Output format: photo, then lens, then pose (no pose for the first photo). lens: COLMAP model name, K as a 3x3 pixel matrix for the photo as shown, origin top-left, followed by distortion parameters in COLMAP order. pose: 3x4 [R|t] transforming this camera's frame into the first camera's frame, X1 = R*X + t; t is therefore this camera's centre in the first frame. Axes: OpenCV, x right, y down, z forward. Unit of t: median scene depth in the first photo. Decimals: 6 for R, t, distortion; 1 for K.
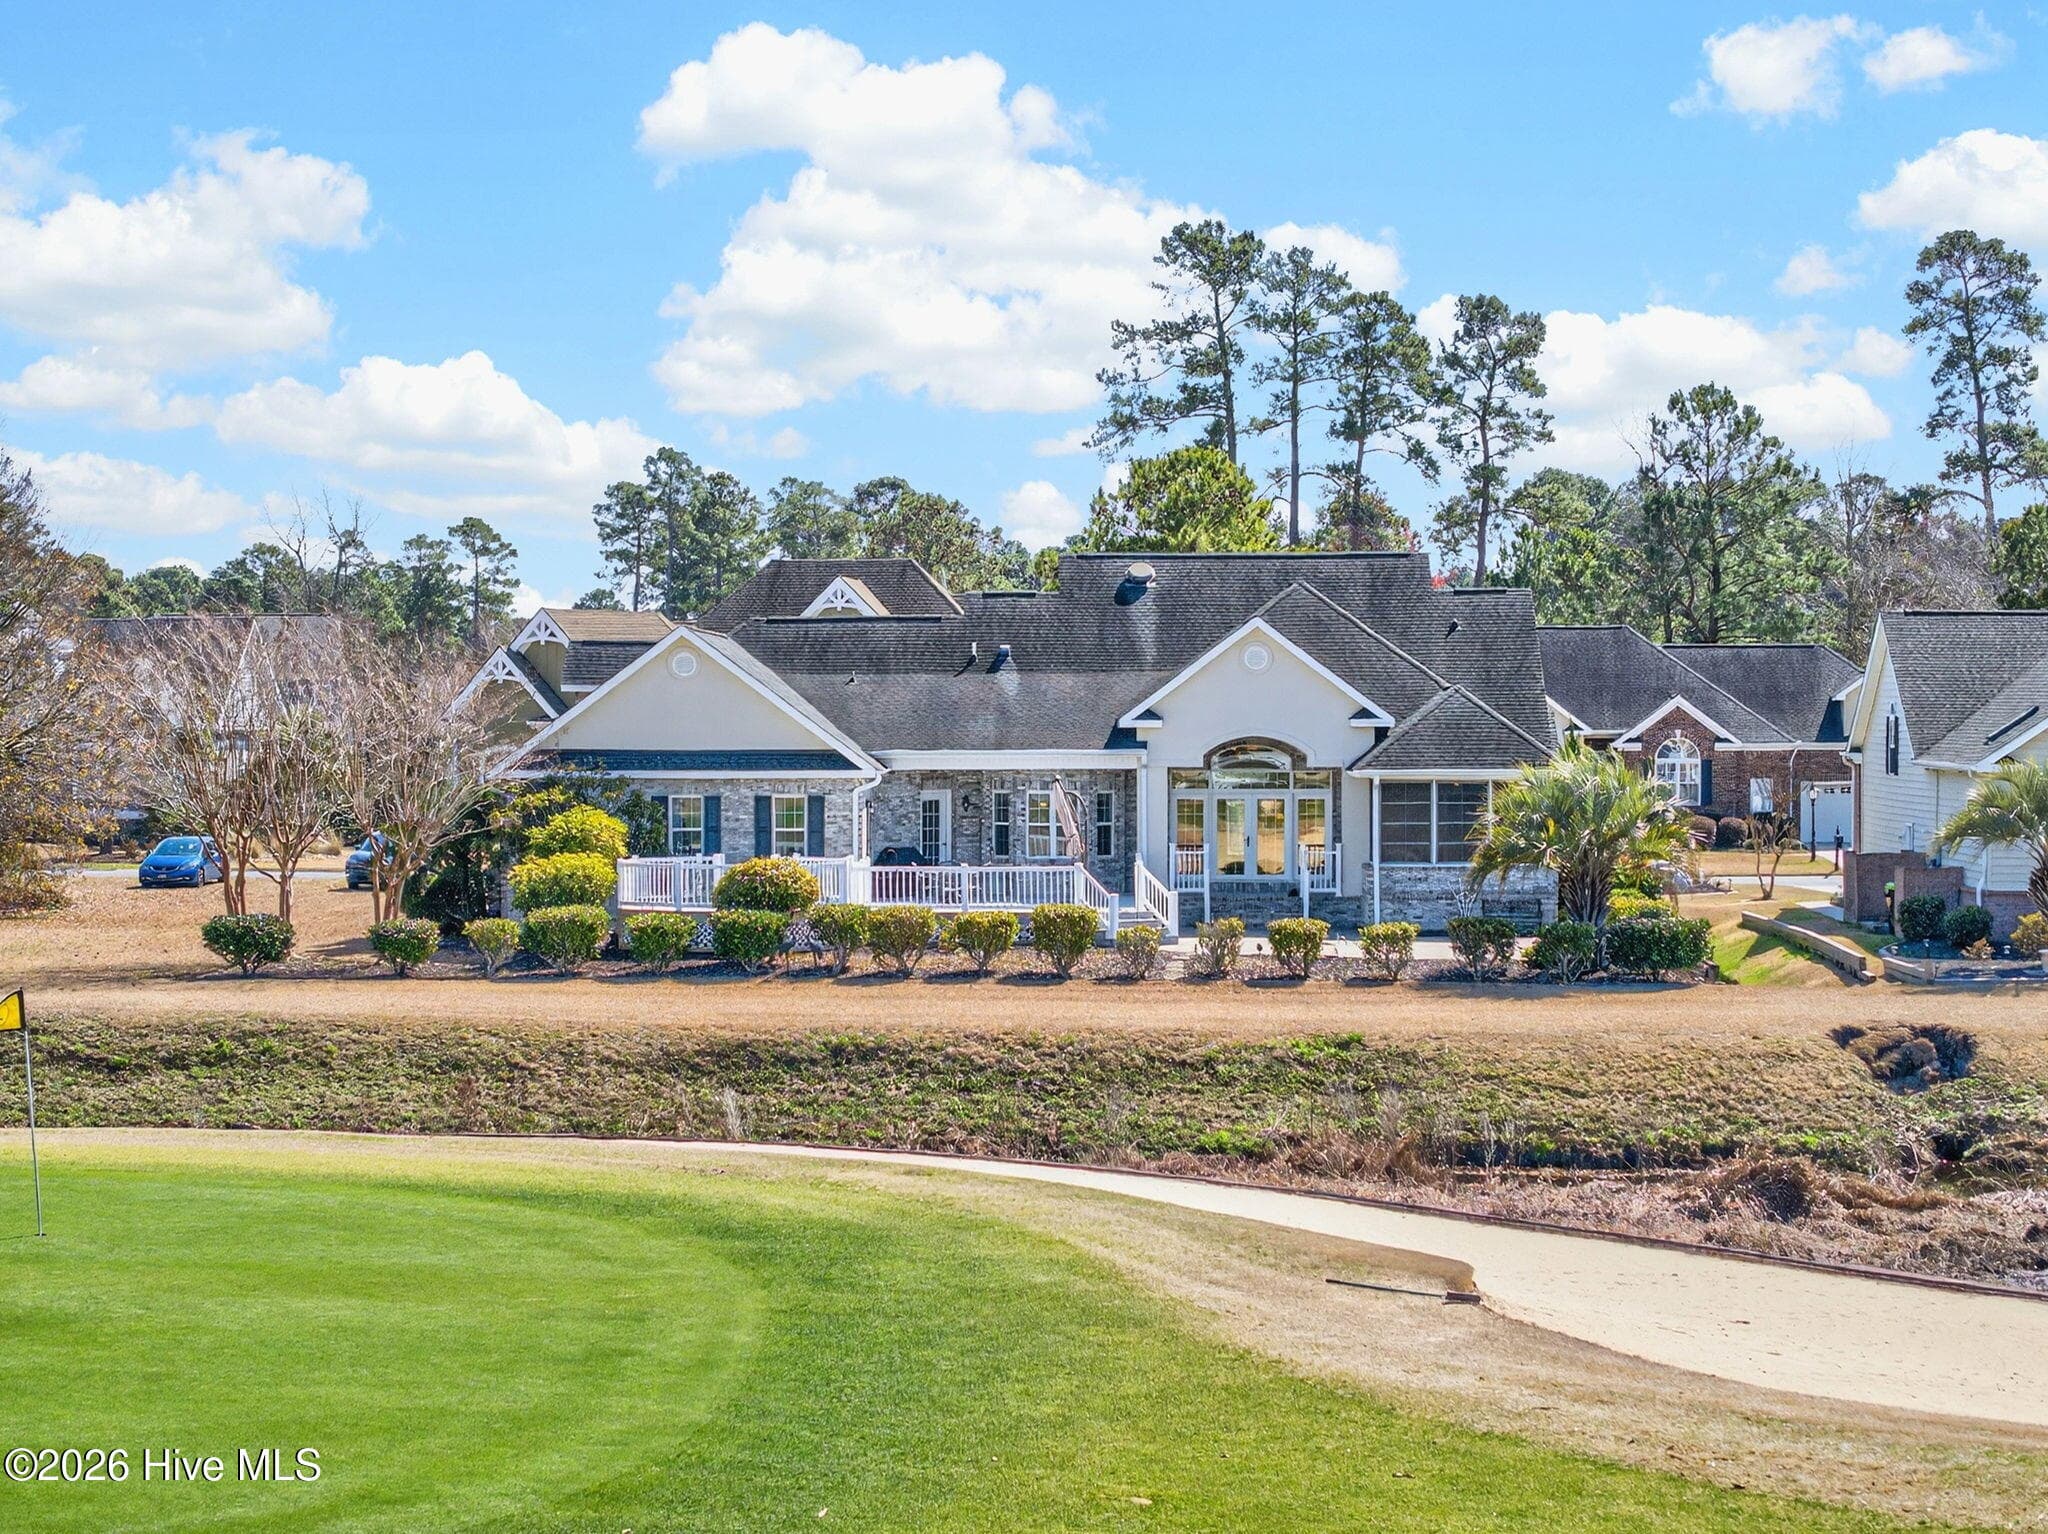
lens RADIAL K [[4212.3, 0, 1006.3], [0, 4212.3, 770.1], [0, 0, 1]] dist [-0.137862, 0.000000]
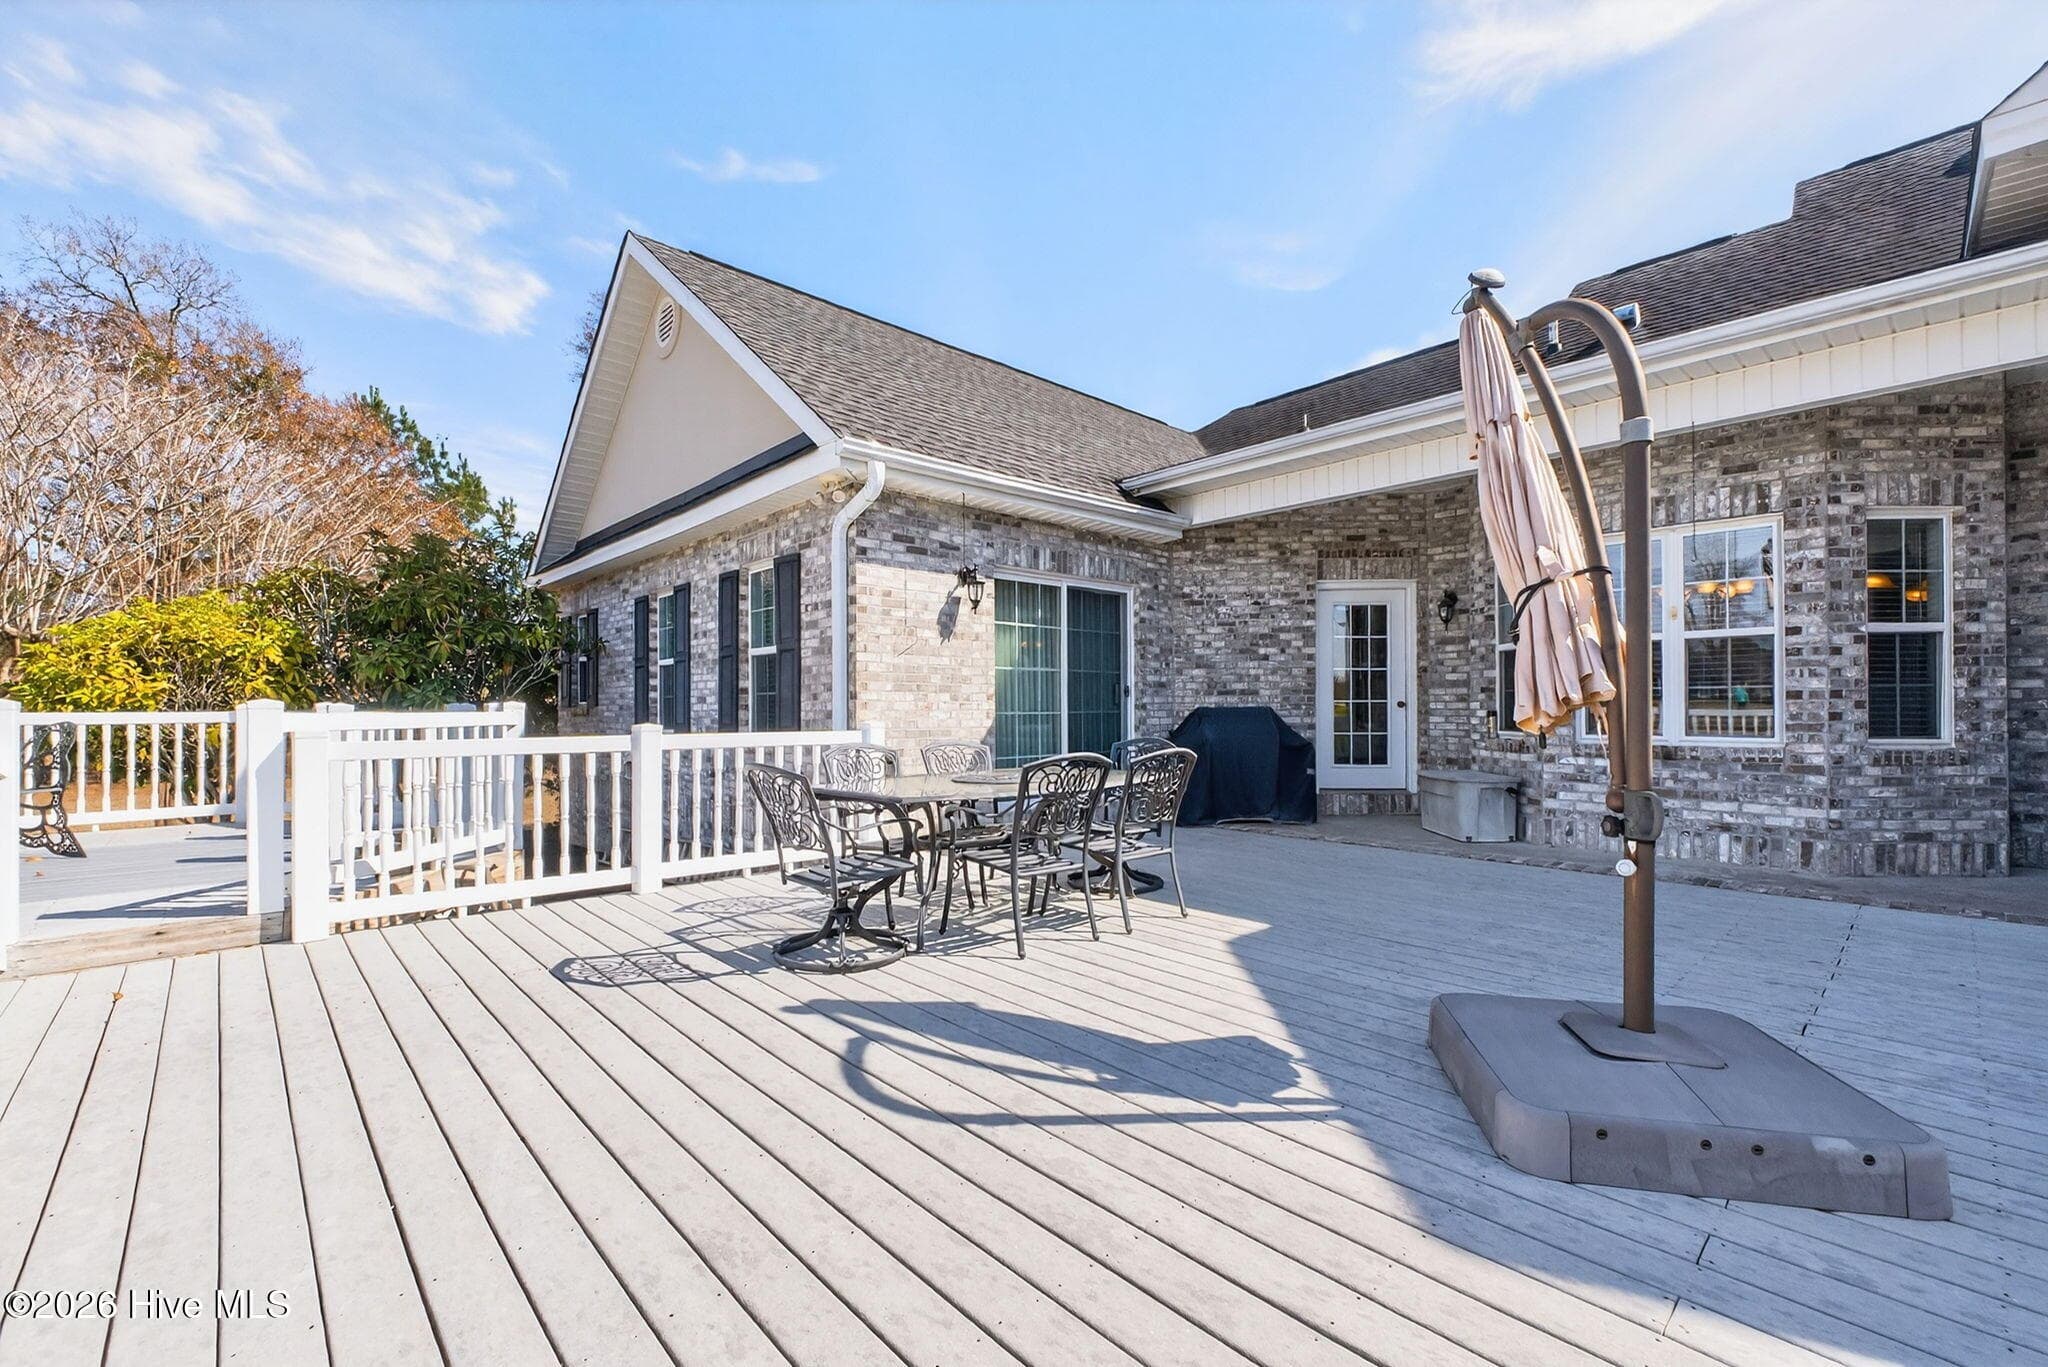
lens RADIAL K [[852.7, 0, 1023.9], [0, 852.7, 698.1], [0, 0, 1]] dist [-0.016111, -0.000233]
pose [[0.689587, -0.008038, -0.724158, 0.023113], [-0.008664, 0.999775, -0.019348, 0.019094], [0.724151, 0.019617, 0.689363, 0.917652]]
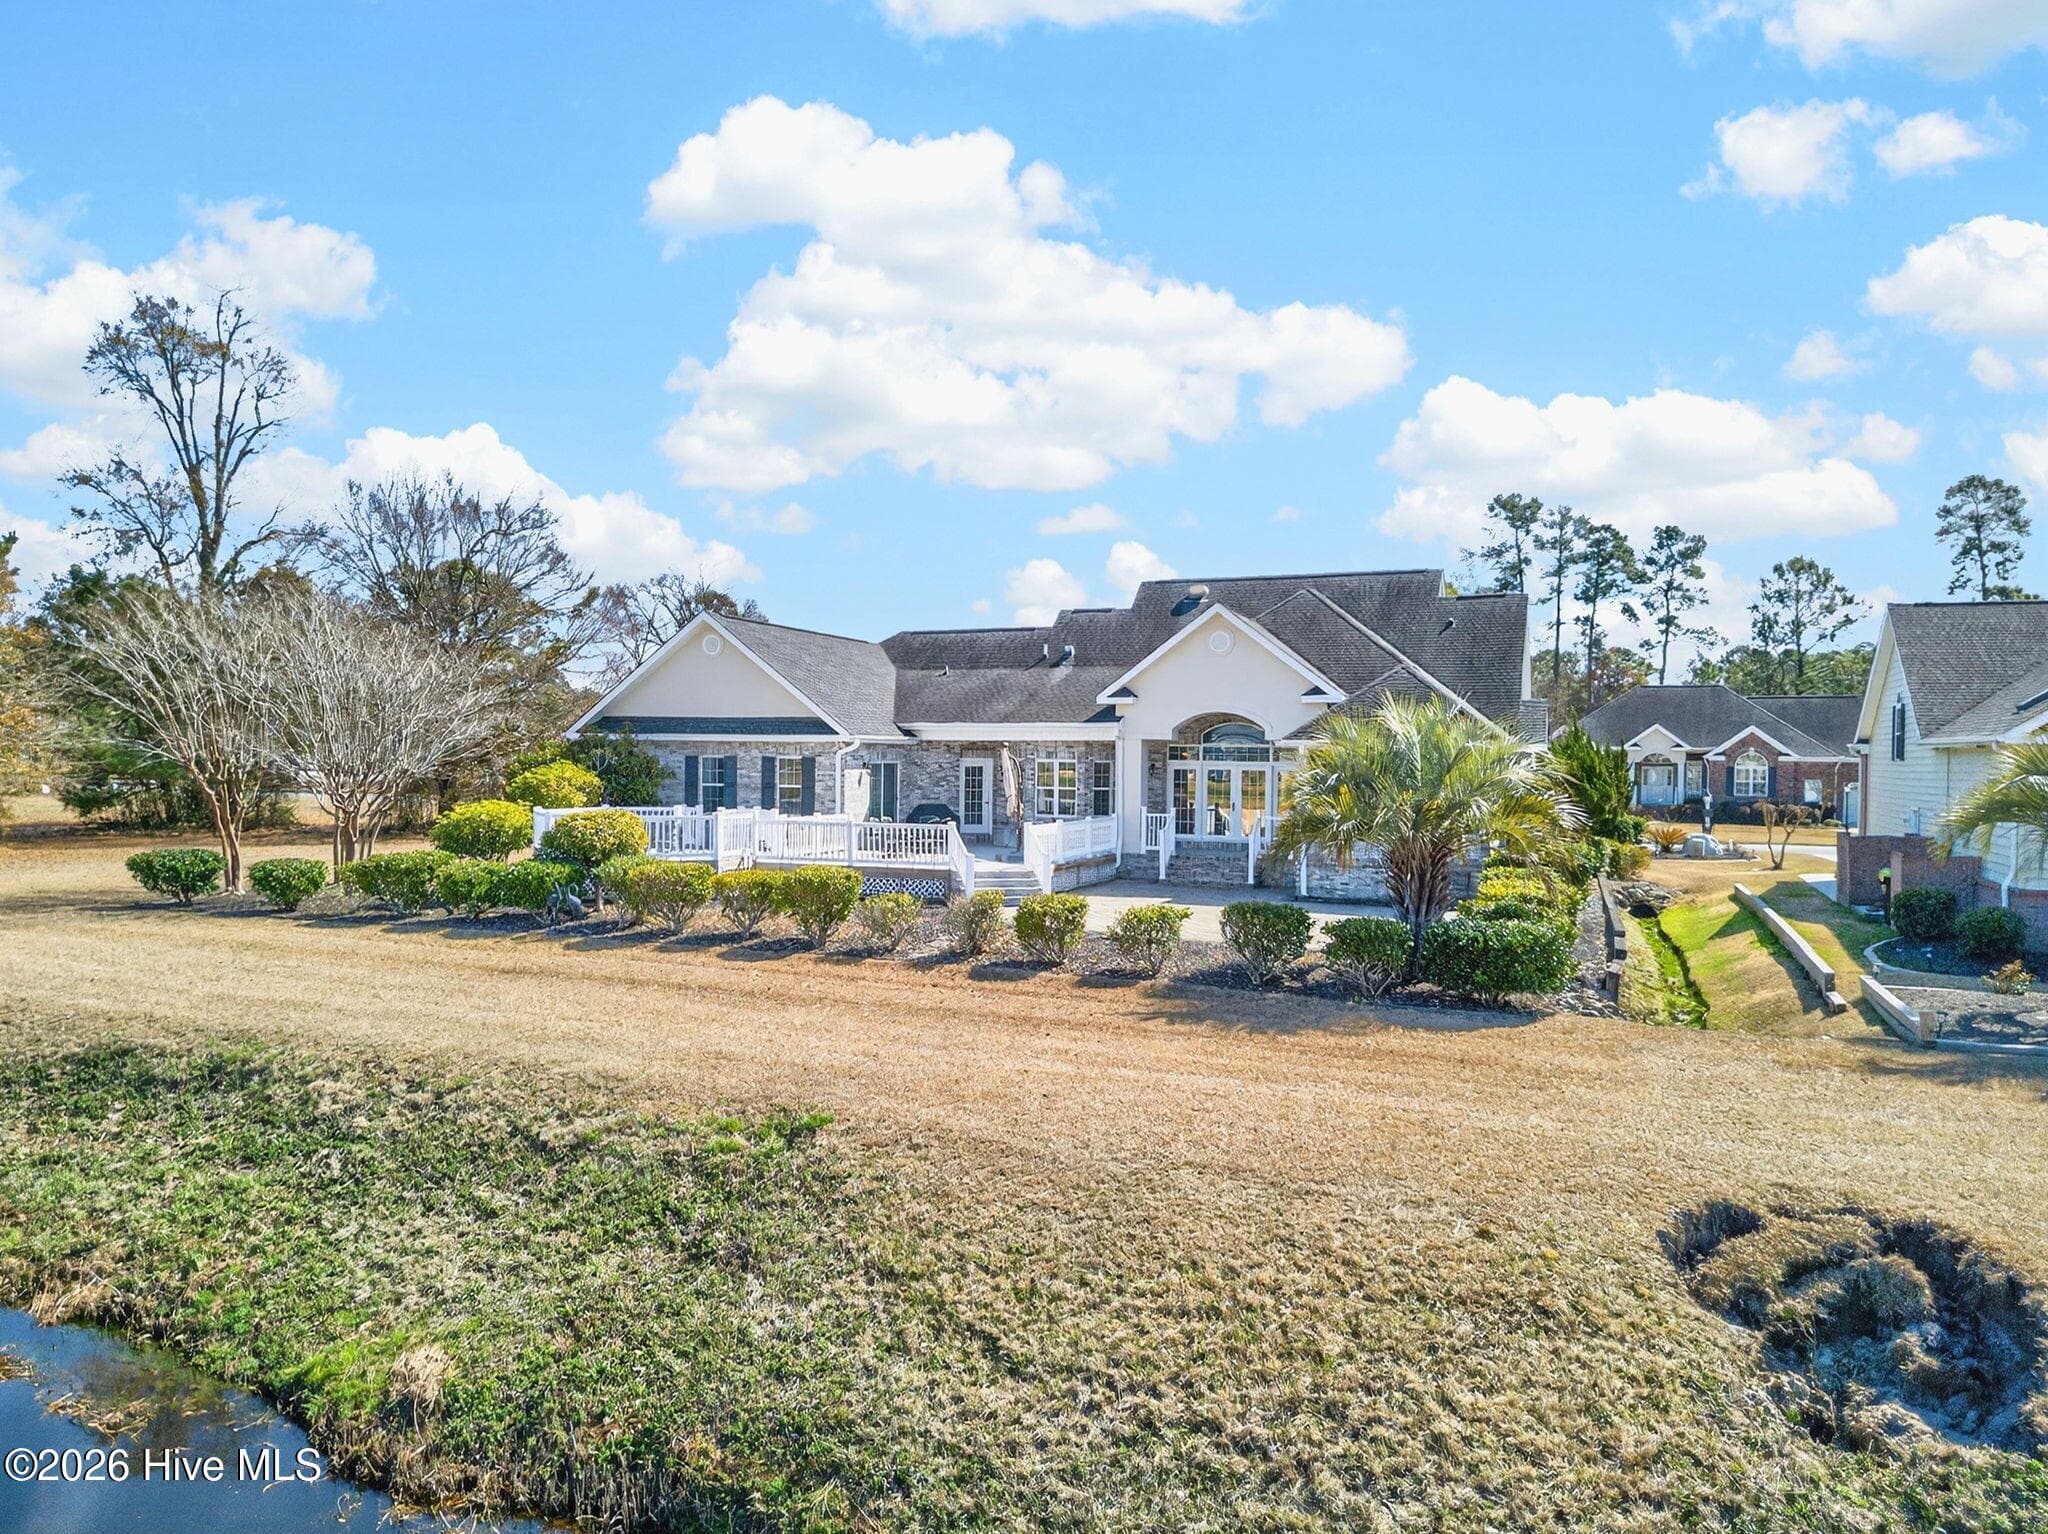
lens RADIAL K [[1435.2, 0, 1034.5], [0, 1435.2, 773.3], [0, 0, 1]] dist [0.056526, -0.041727]
pose [[0.941744, 0.016754, -0.335912, 0.138594], [-0.018817, 0.999819, -0.002886, 0.009962], [0.335803, 0.009039, 0.941889, 0.619580]]
